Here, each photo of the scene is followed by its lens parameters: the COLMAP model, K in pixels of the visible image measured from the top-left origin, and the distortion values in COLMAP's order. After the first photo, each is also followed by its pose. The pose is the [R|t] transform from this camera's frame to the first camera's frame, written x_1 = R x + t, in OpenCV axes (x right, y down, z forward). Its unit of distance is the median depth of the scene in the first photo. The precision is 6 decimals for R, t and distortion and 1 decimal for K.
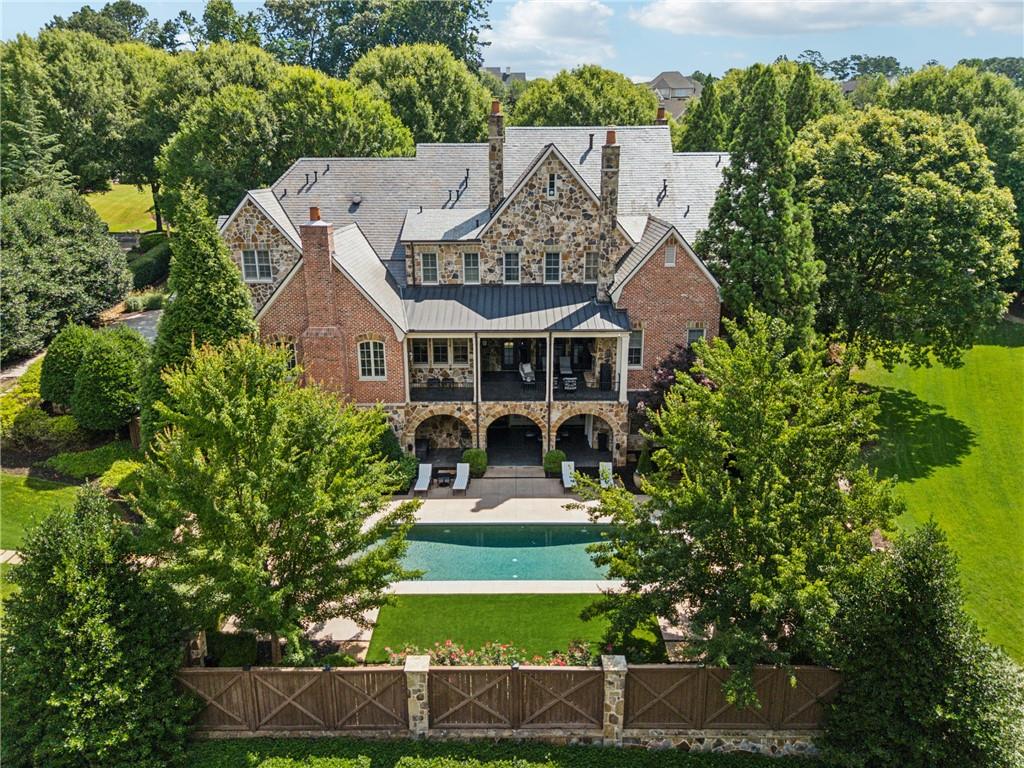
lens RADIAL K [[755.3, 0, 516.8], [0, 755.3, 383.6], [0, 0, 1]] dist [0.033539, -0.005176]
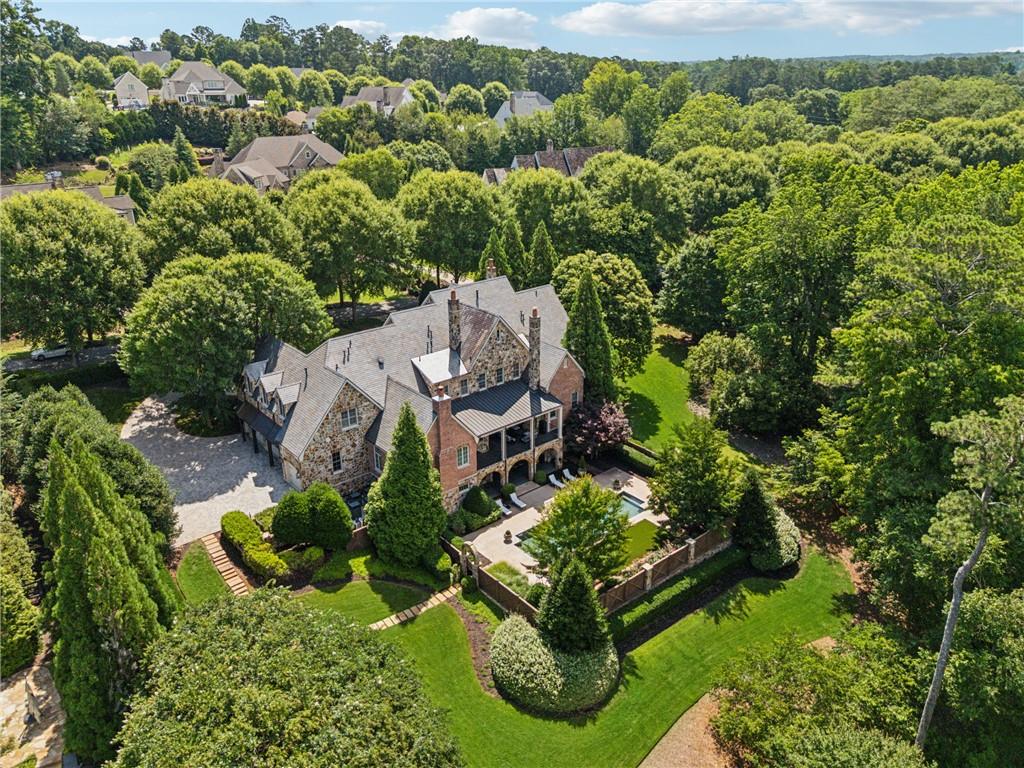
lens RADIAL K [[750.2, 0, 512.9], [0, 750.2, 363.1], [0, 0, 1]] dist [0.046464, -0.001061]
pose [[0.770834, -0.234025, 0.592492, -1.036935], [0.189113, 0.972214, 0.137972, -0.444142], [-0.608318, 0.005695, 0.793673, -0.489315]]
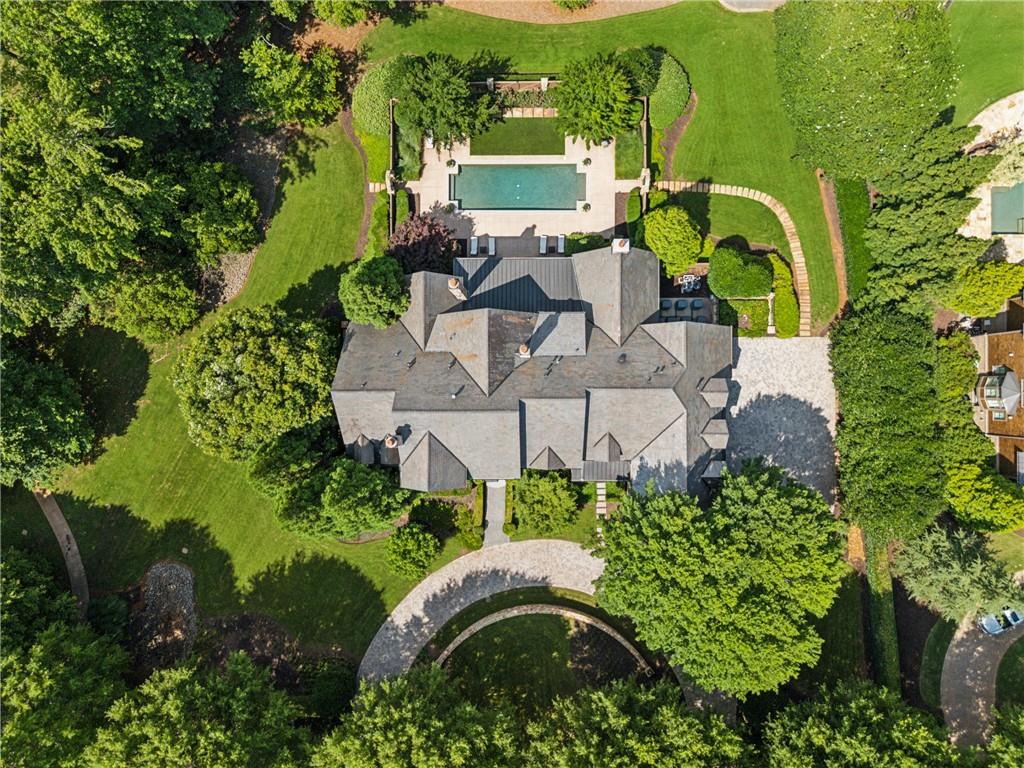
lens RADIAL K [[750.2, 0, 512.9], [0, 750.2, 363.1], [0, 0, 1]] dist [0.046464, -0.001061]
pose [[-0.999506, -0.010899, 0.029471, -0.048405], [0.031337, -0.276916, 0.960383, -1.773356], [-0.002306, 0.960832, 0.277121, 0.659866]]
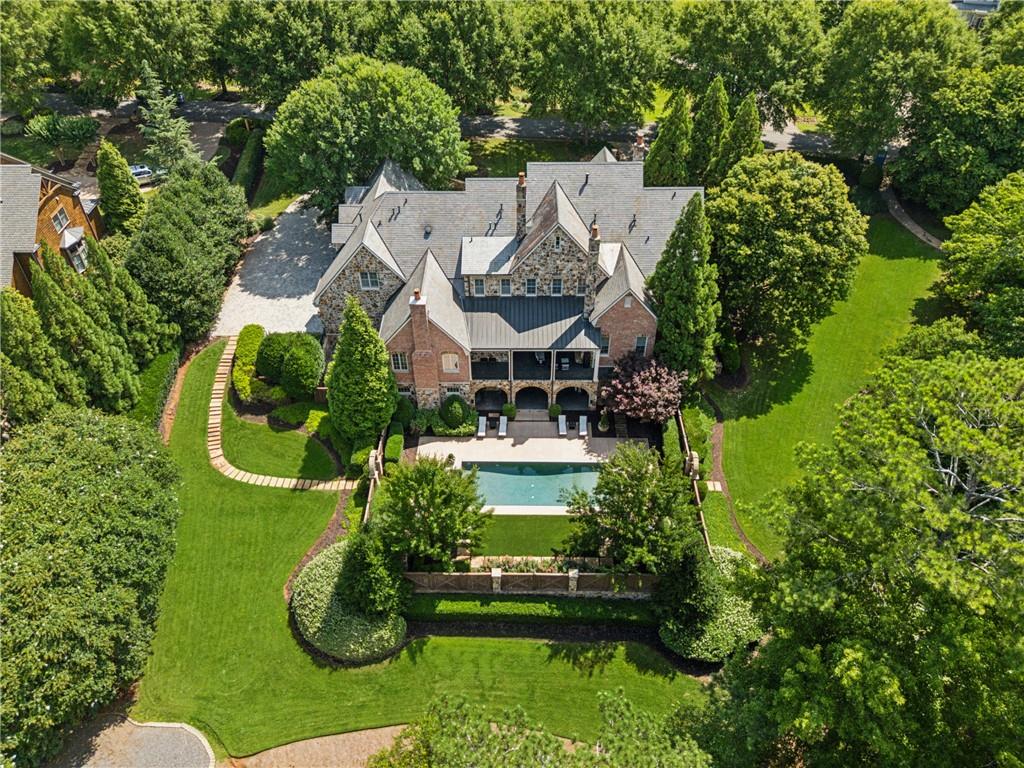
lens RADIAL K [[738.8, 0, 512.0], [0, 738.8, 384.0], [0, 0, 1]] dist [0.050534, -0.001261]
pose [[0.999874, 0.007392, -0.014030, -0.024337], [-0.000785, 0.906703, 0.421768, -0.640648], [0.015839, -0.421704, 0.906595, -0.504941]]
